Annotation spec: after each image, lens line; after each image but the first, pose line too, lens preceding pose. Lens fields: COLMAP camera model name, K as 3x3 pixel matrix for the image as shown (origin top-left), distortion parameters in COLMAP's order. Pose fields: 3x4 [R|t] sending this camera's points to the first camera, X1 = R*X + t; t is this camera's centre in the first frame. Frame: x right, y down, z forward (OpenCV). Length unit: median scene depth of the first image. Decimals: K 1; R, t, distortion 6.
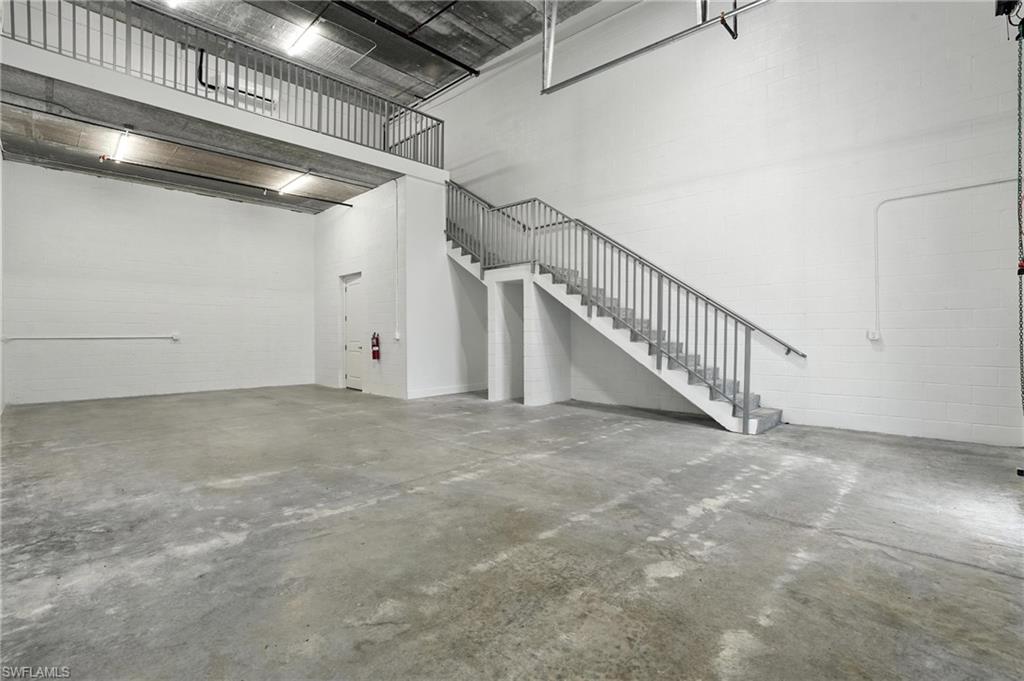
lens RADIAL K [[485.1, 0, 513.1], [0, 485.1, 341.5], [0, 0, 1]] dist [-0.055238, 0.015672]
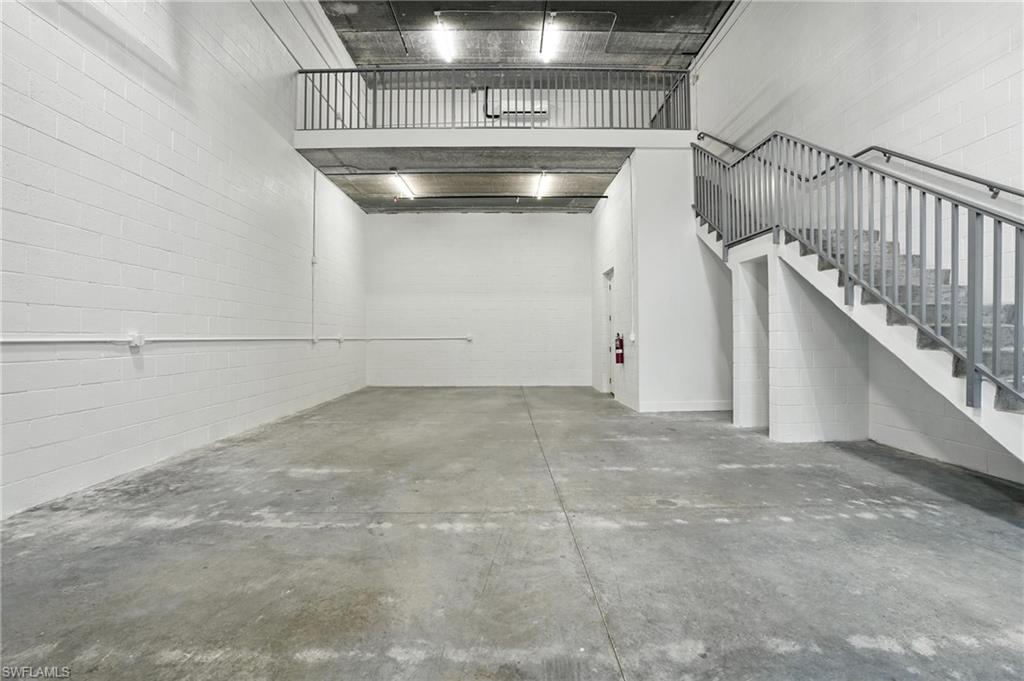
lens RADIAL K [[485.1, 0, 514.1], [0, 485.1, 334.7], [0, 0, 1]] dist [-0.055238, 0.015672]
pose [[0.693207, -0.001853, -0.720736, 0.269450], [-0.008279, 0.999910, -0.010534, -0.005900], [0.720691, 0.013270, 0.693130, 0.290831]]
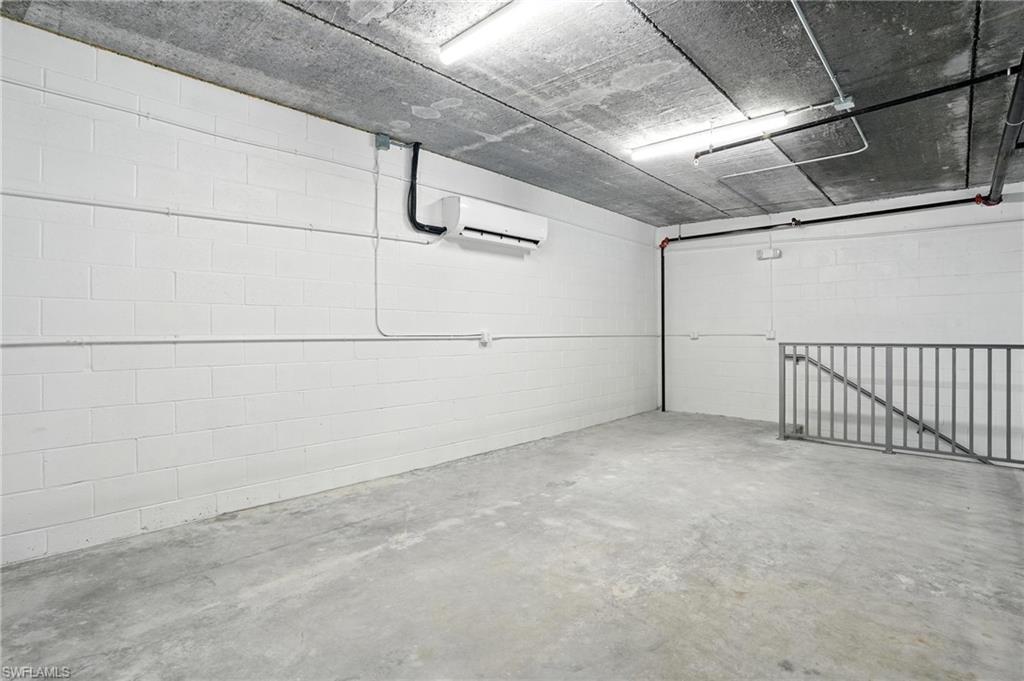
lens RADIAL K [[485.1, 0, 508.5], [0, 485.1, 323.0], [0, 0, 1]] dist [-0.055238, 0.015672]
pose [[0.999963, -0.002061, -0.008299, -0.695892], [0.001829, 0.999609, -0.027905, -0.543782], [0.008353, 0.027889, 0.999576, 0.696735]]
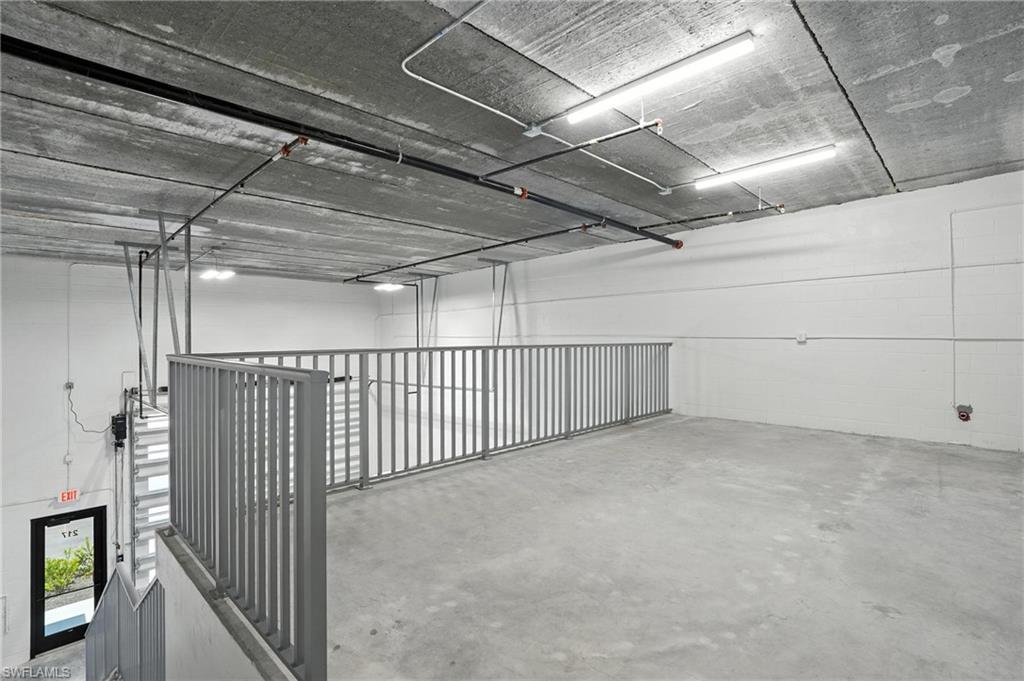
lens RADIAL K [[485.1, 0, 511.4], [0, 485.1, 336.7], [0, 0, 1]] dist [-0.055238, 0.015672]
pose [[-0.999840, 0.002438, 0.017735, -0.423674], [0.002590, 0.999960, 0.008533, -0.548312], [-0.017713, 0.008578, -0.999806, 1.489635]]
